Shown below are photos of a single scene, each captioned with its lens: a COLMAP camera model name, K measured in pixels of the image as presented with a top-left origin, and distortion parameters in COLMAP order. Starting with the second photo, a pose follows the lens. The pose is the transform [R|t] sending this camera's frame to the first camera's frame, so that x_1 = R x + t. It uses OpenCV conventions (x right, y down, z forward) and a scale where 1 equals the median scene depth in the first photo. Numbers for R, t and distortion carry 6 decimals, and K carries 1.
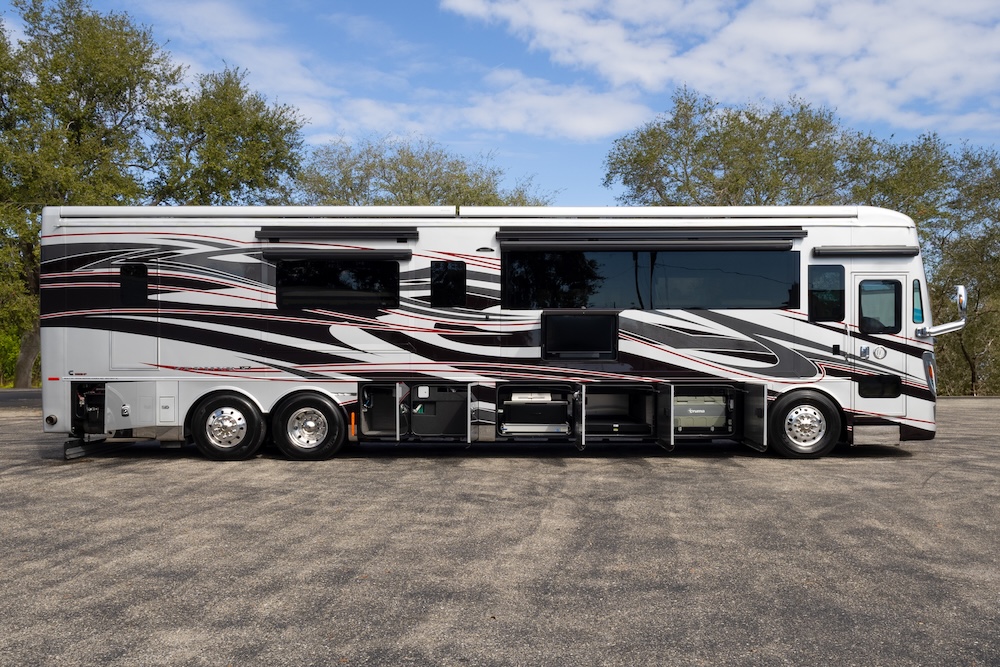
lens RADIAL K [[807.9, 0, 553.1], [0, 807.9, 308.8], [0, 0, 1]] dist [0.004281, 0.003517]
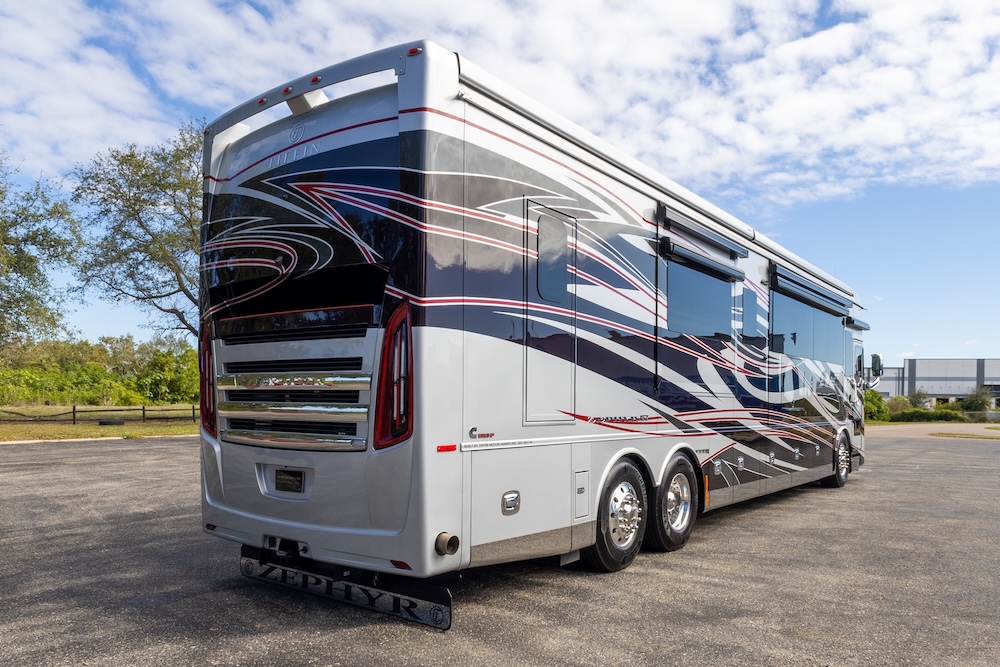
lens RADIAL K [[758.4, 0, 476.1], [0, 758.4, 376.1], [0, 0, 1]] dist [0.002271, -0.002971]
pose [[0.590536, 0.033914, 0.806299, -0.958774], [-0.035218, 0.999248, -0.016236, 0.055750], [-0.806243, -0.018809, 0.591286, 0.768678]]
